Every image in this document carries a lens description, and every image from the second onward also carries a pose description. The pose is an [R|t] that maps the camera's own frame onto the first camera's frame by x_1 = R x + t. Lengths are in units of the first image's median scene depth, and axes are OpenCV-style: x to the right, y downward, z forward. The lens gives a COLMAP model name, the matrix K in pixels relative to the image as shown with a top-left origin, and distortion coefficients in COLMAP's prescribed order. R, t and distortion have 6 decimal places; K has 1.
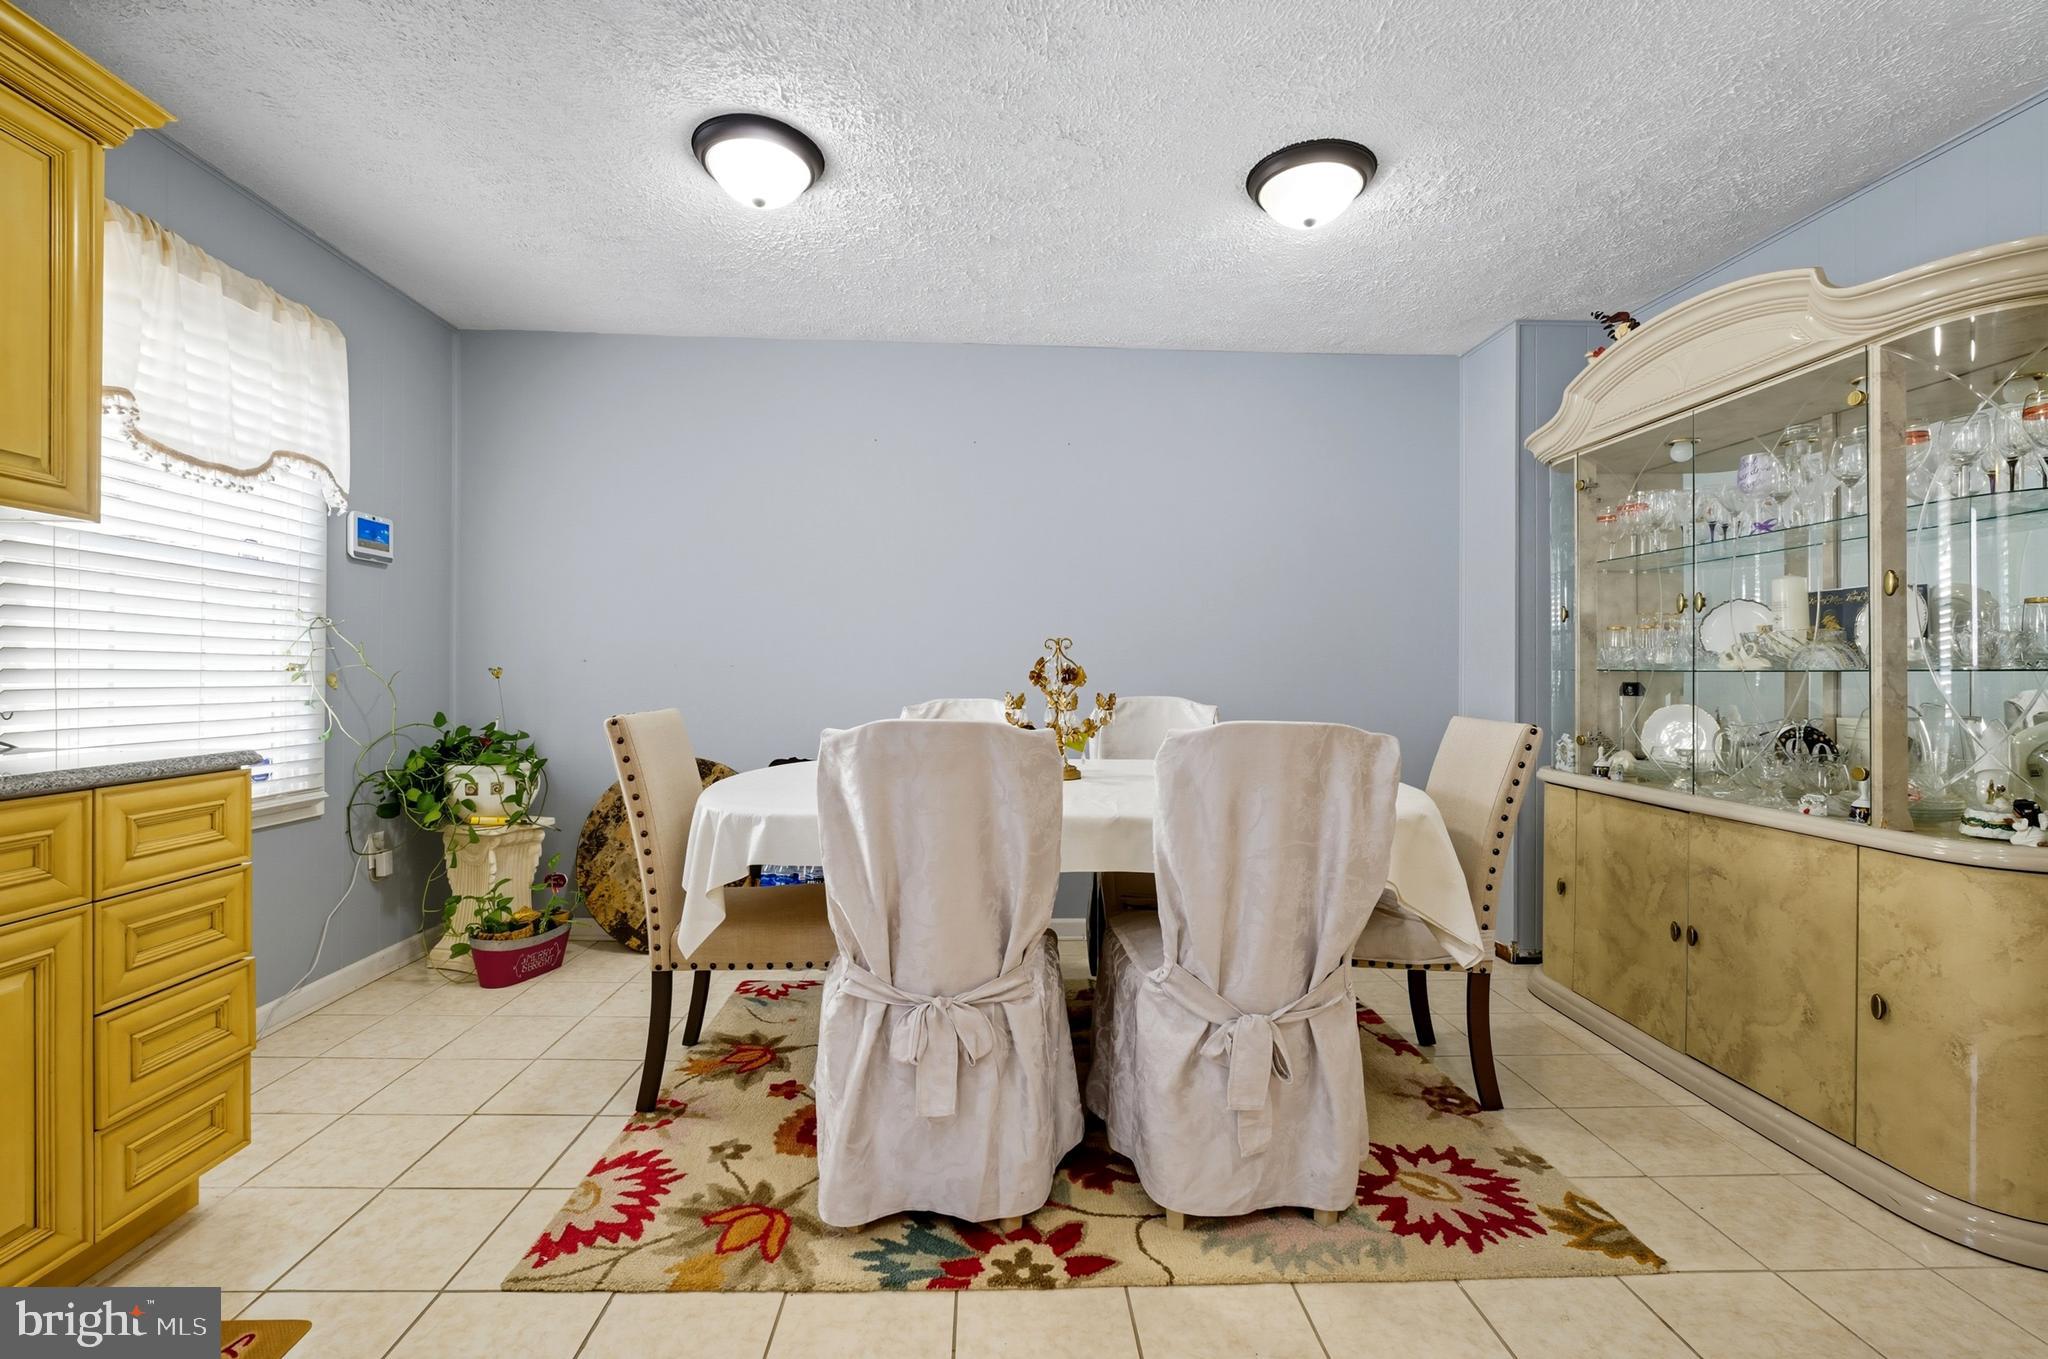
lens RADIAL K [[865.1, 0, 996.4], [0, 865.1, 672.0], [0, 0, 1]] dist [-0.011073, 0.003559]
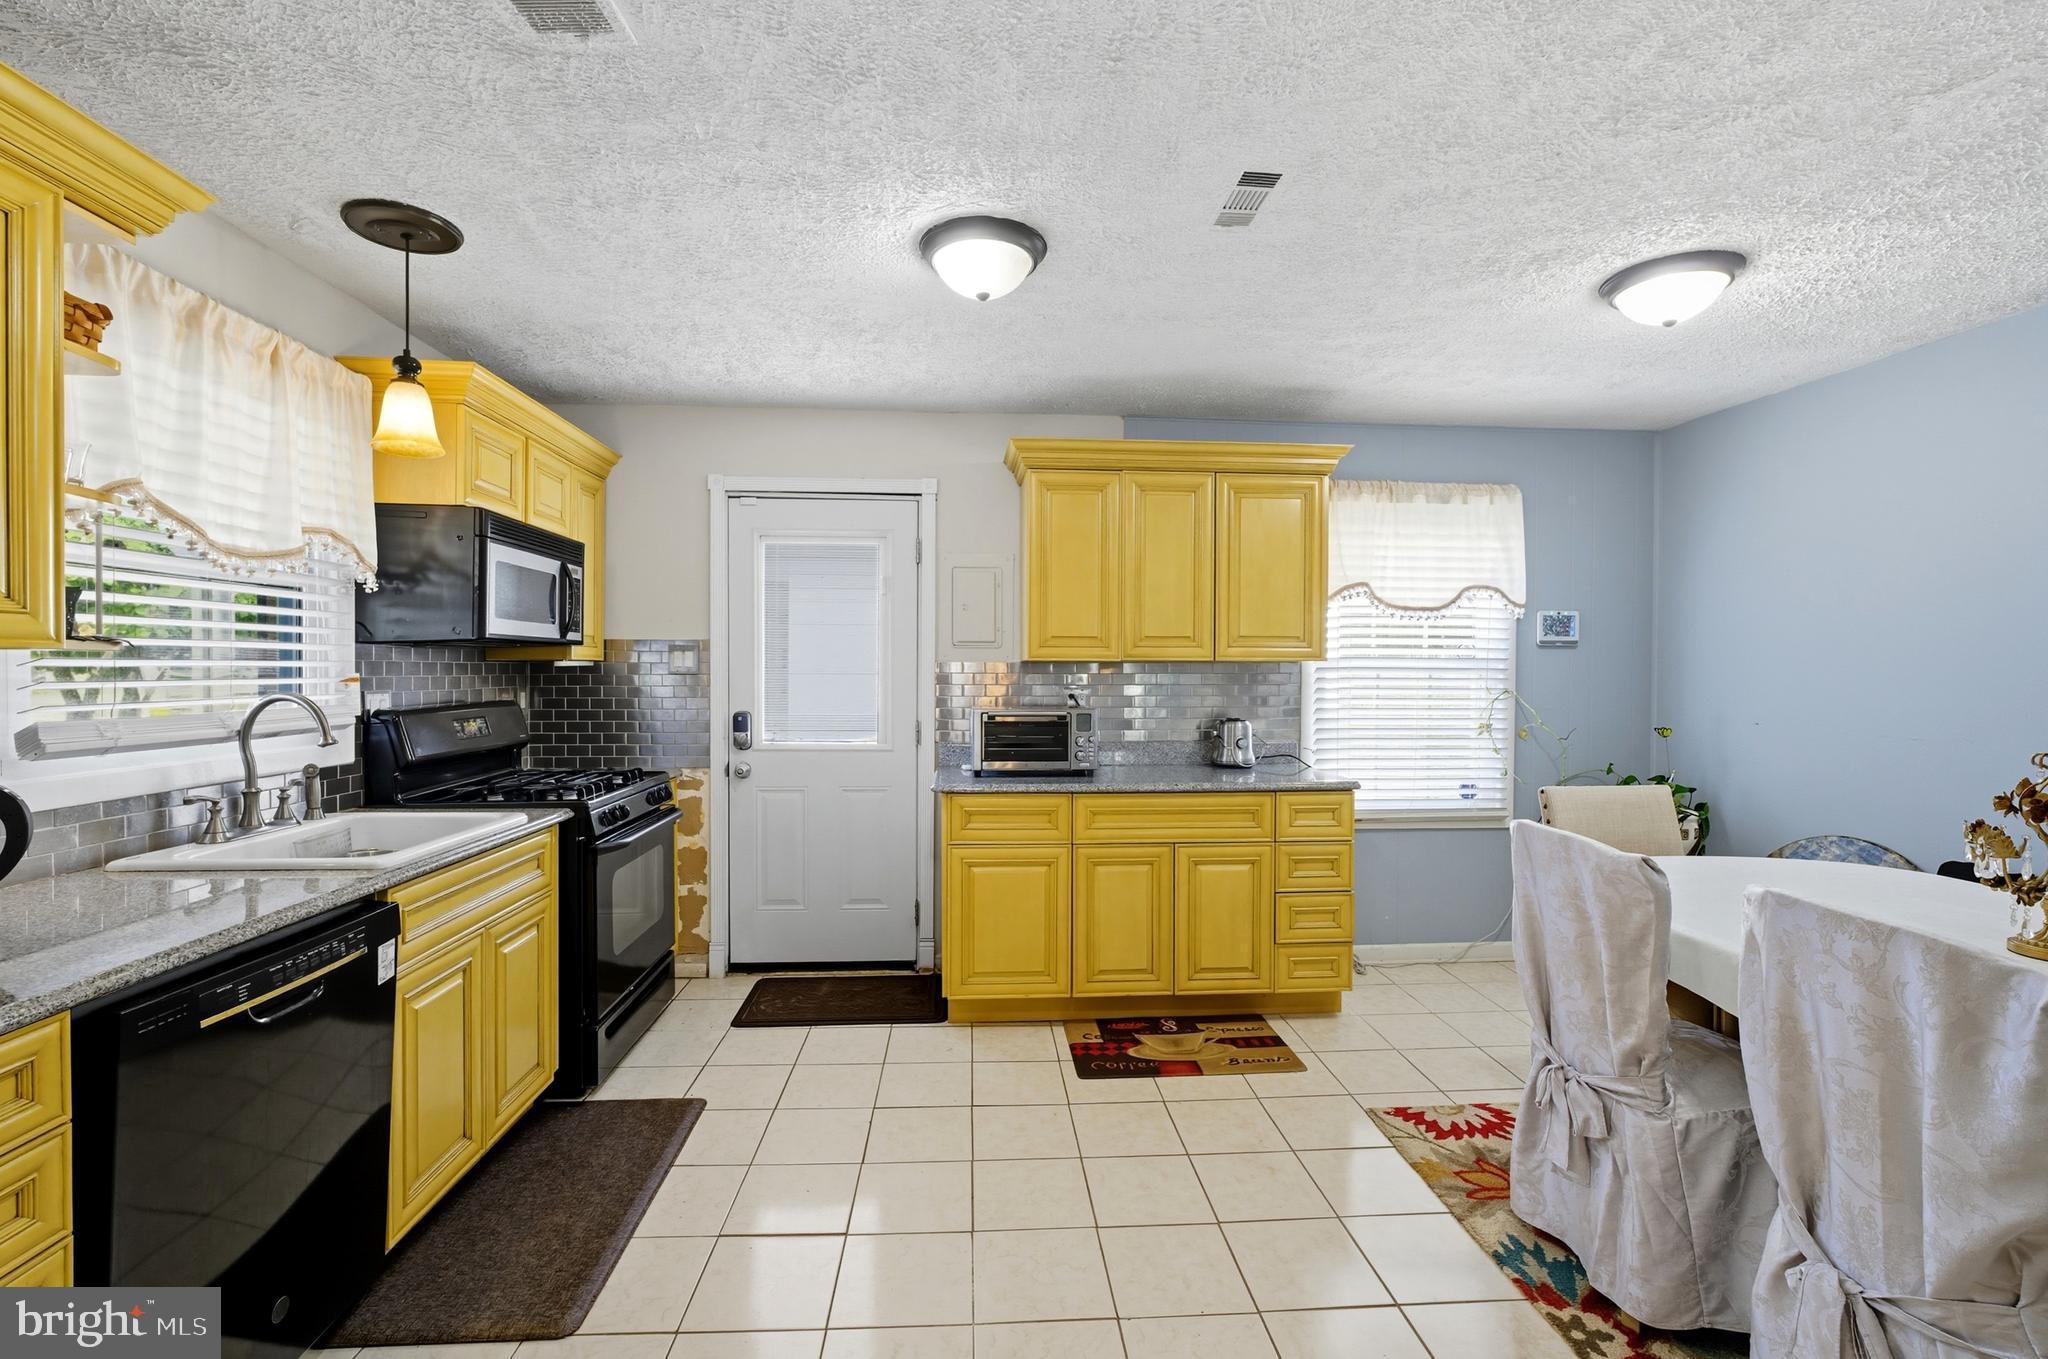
lens RADIAL K [[865.1, 0, 1041.3], [0, 865.1, 685.7], [0, 0, 1]] dist [-0.011073, 0.003559]
pose [[0.052221, 0.008674, -0.998598, 0.810095], [-0.000327, 0.999962, 0.008669, -0.111409], [0.998636, -0.000126, 0.052222, 0.184437]]
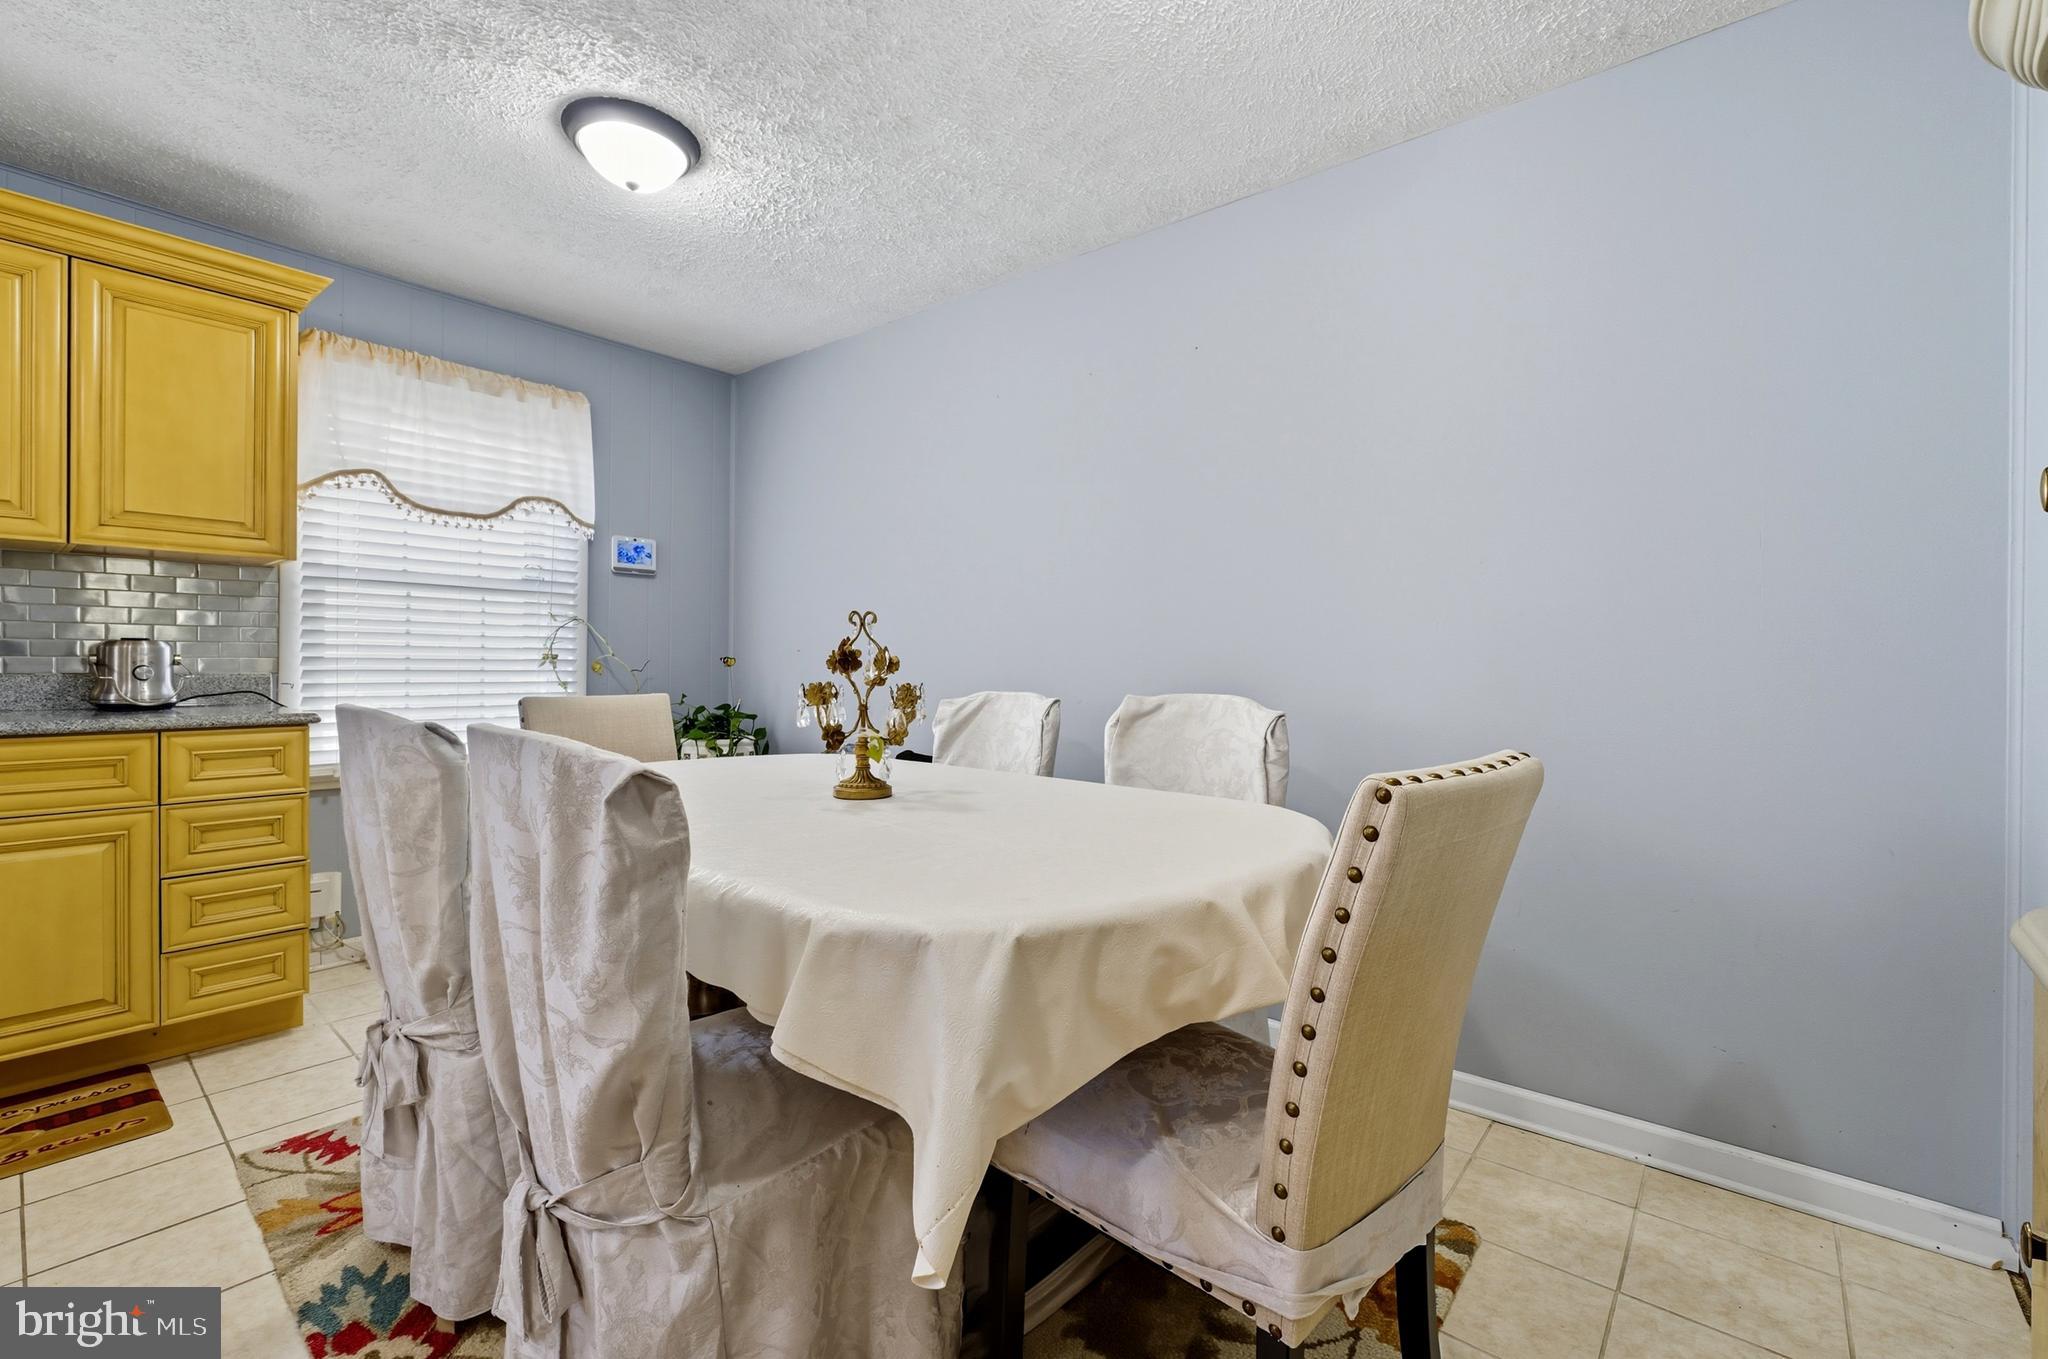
lens RADIAL K [[865.1, 0, 1008.1], [0, 865.1, 668.2], [0, 0, 1]] dist [-0.011073, 0.003559]
pose [[0.744923, 0.002228, -0.667146, 0.767999], [-0.001484, 0.999997, 0.001683, 0.010749], [0.667148, -0.000264, 0.744925, 0.595349]]
